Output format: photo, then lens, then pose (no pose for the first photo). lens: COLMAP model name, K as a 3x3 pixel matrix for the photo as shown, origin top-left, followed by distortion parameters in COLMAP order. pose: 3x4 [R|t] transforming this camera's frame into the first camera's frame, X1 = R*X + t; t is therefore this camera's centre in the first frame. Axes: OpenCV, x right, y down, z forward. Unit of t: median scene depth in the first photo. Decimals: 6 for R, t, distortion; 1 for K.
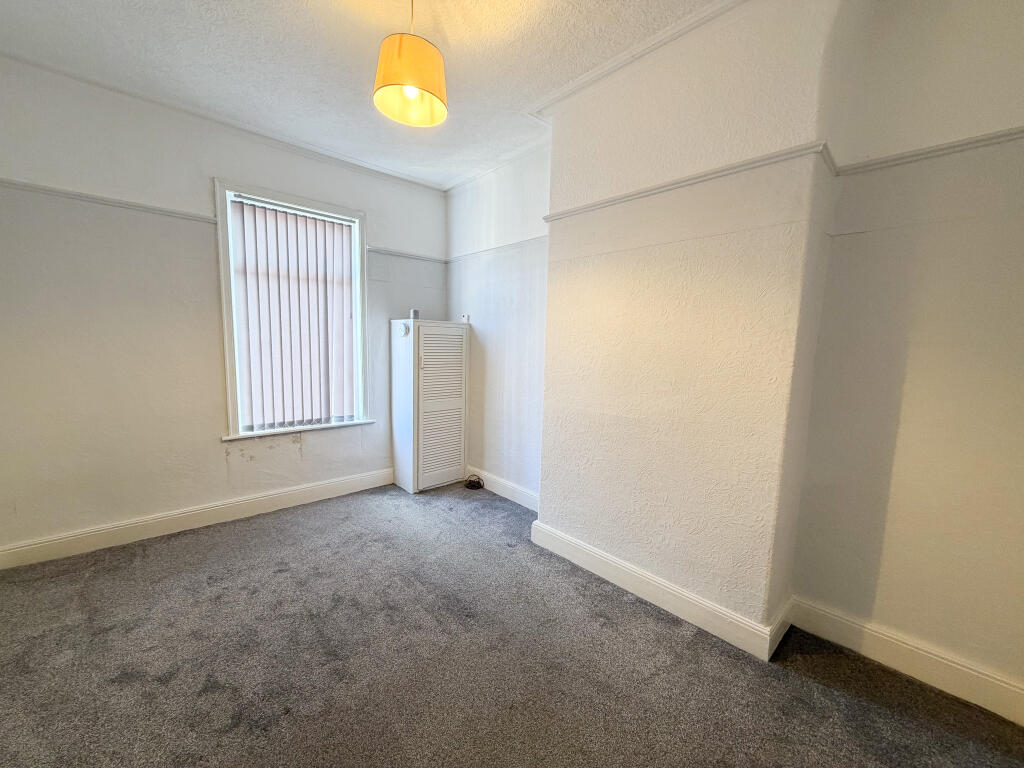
lens RADIAL K [[408.5, 0, 509.1], [0, 408.5, 387.1], [0, 0, 1]] dist [-0.000564, -0.000321]
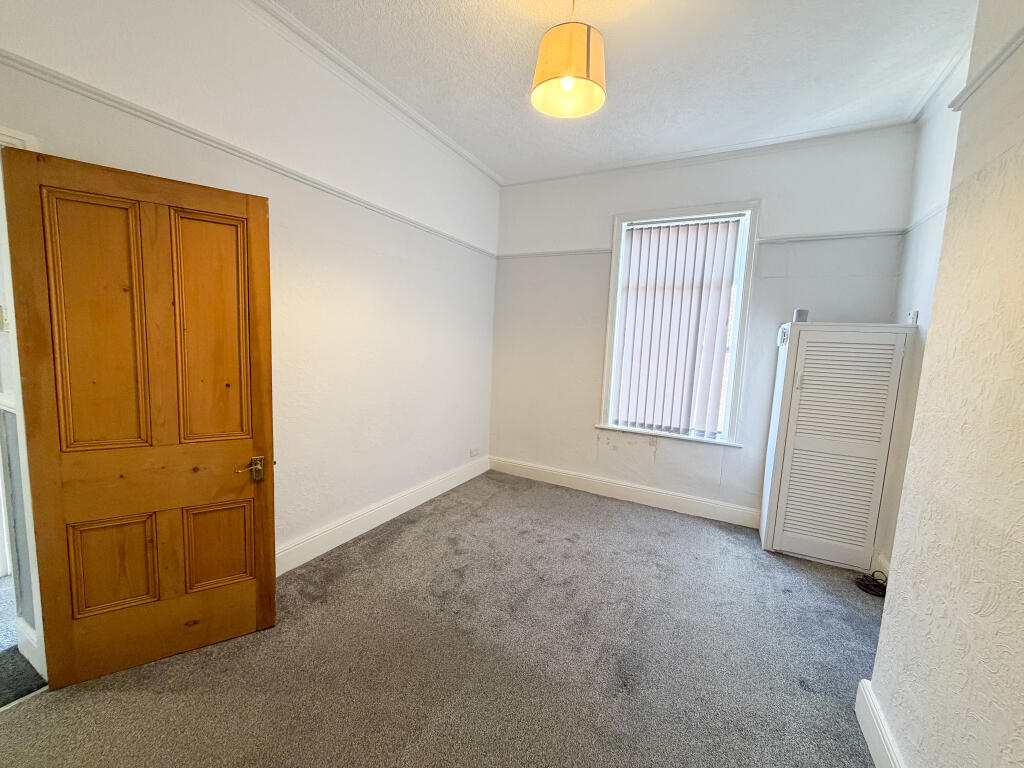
lens RADIAL K [[408.5, 0, 509.1], [0, 408.5, 387.1], [0, 0, 1]] dist [-0.000564, -0.000321]
pose [[0.334998, 0.097833, -0.937126, 0.322386], [-0.138483, 0.988906, 0.053734, -0.017301], [0.931986, 0.111775, 0.344830, 0.282177]]
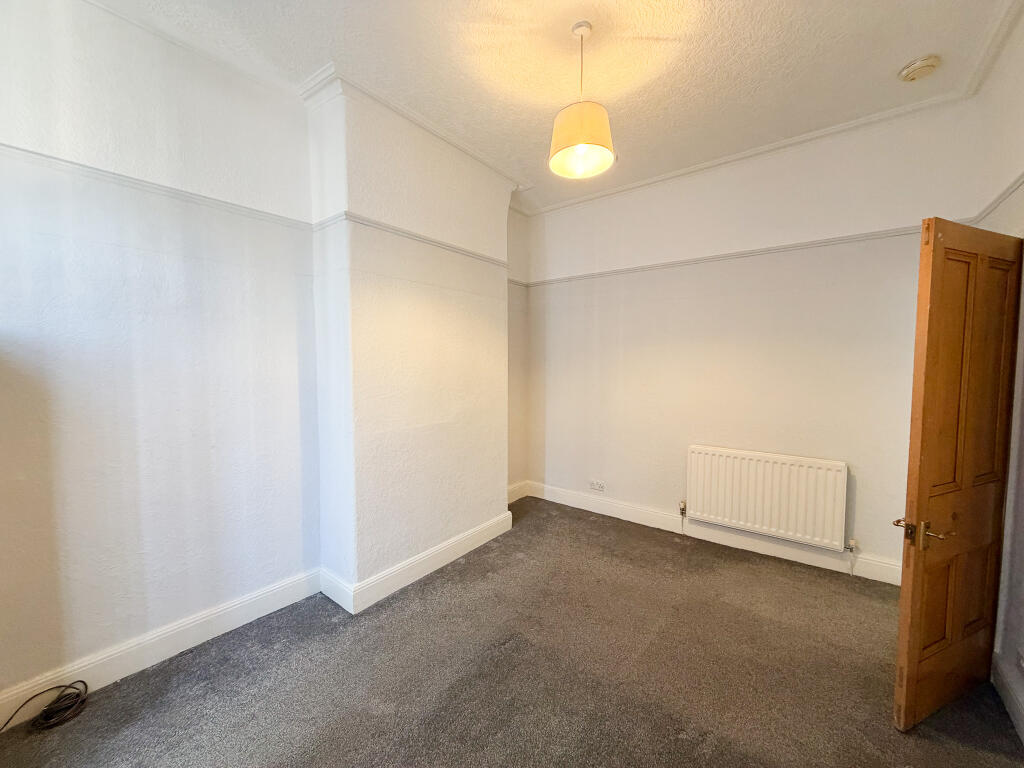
lens RADIAL K [[408.5, 0, 509.1], [0, 408.5, 387.1], [0, 0, 1]] dist [-0.000564, -0.000321]
pose [[-0.171670, -0.083019, 0.981650, -0.632214], [0.109919, 0.988607, 0.102829, -0.090049], [-0.979003, 0.125555, -0.160589, 0.671227]]
